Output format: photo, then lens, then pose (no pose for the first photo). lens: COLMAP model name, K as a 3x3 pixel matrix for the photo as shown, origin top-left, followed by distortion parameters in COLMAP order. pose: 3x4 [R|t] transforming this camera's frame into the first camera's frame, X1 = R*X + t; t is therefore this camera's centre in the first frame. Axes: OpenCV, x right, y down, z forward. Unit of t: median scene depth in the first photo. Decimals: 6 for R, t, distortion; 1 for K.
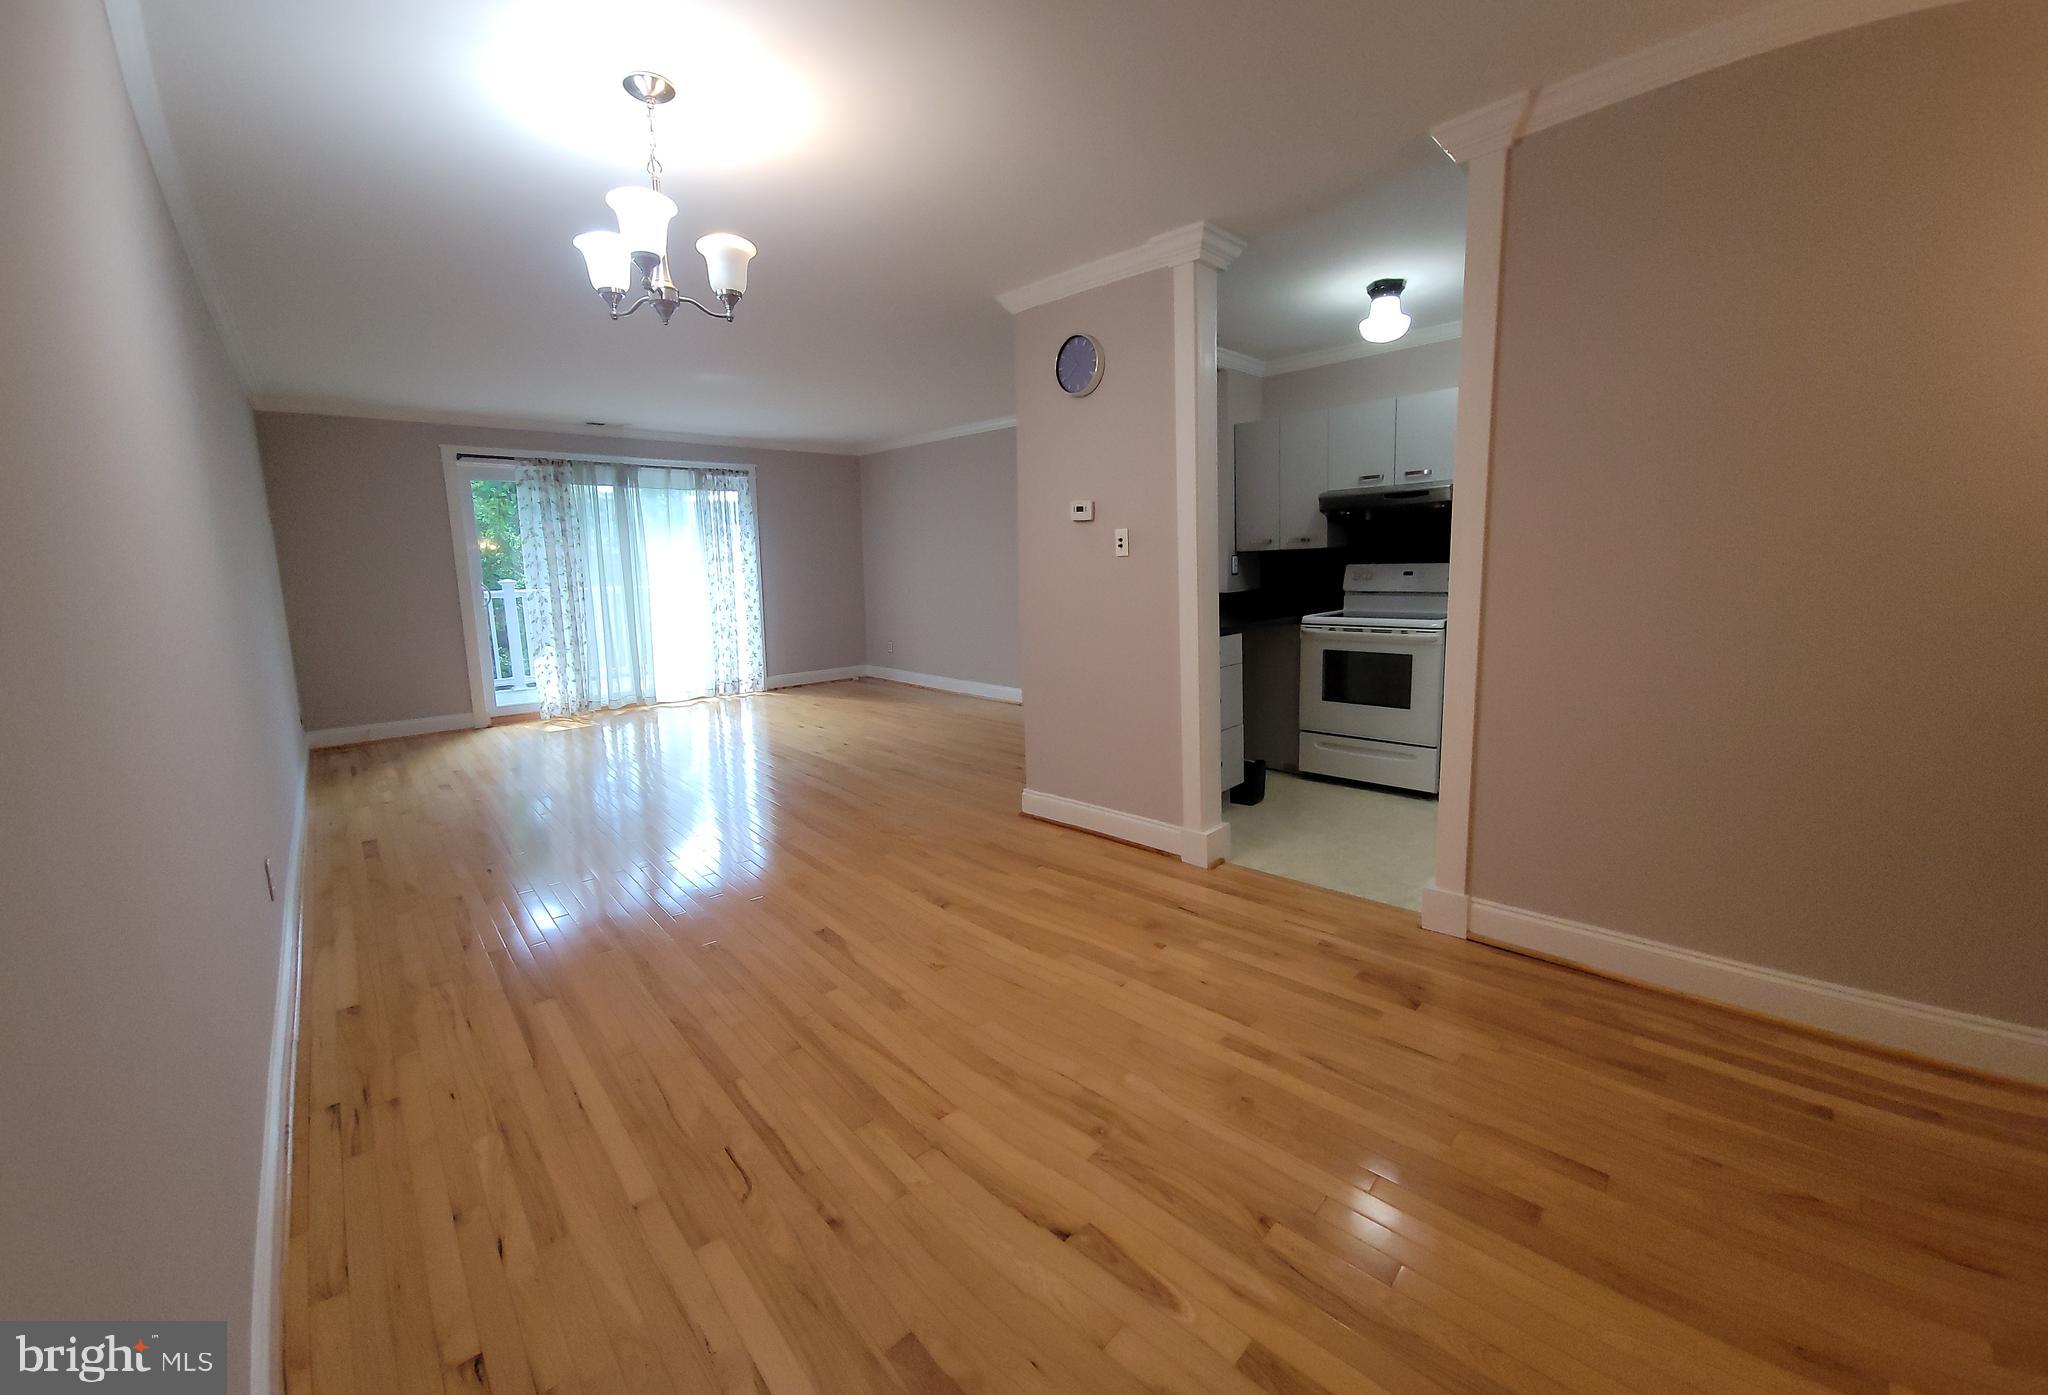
lens RADIAL K [[814.1, 0, 1024.0], [0, 814.1, 697.5], [0, 0, 1]] dist [-0.051823, -0.000053]
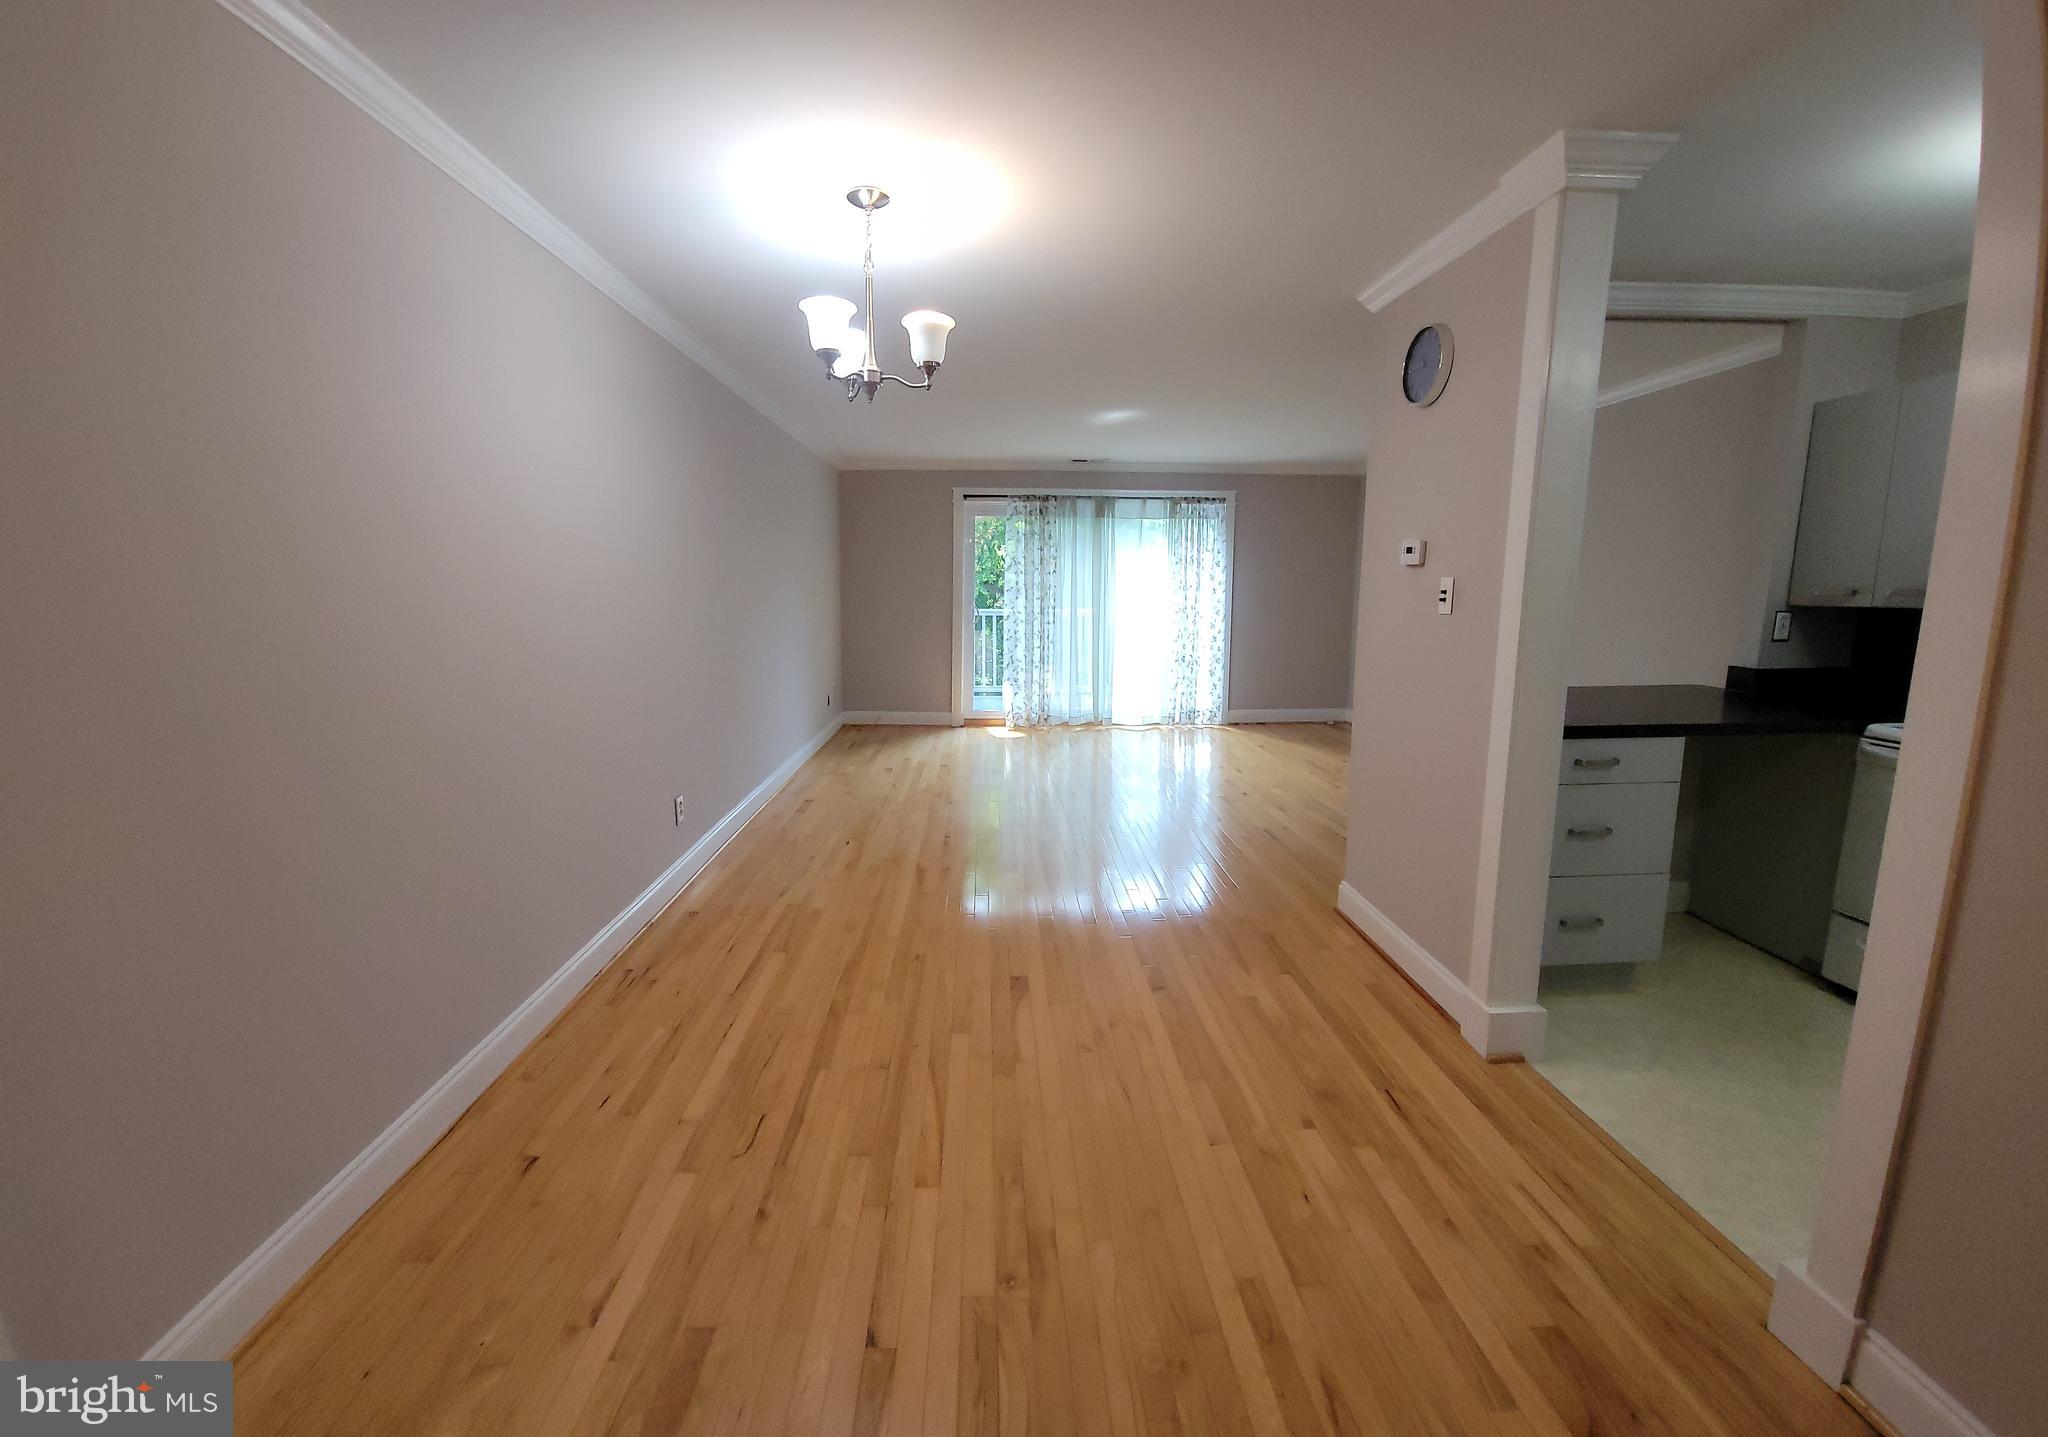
lens RADIAL K [[876.7, 0, 1026.8], [0, 876.7, 702.2], [0, 0, 1]] dist [-0.050572, 0.000267]
pose [[0.733352, 0.110442, -0.670818, 0.262962], [-0.127289, 0.991573, 0.024095, -0.042310], [0.667826, 0.067718, 0.741230, 0.108011]]
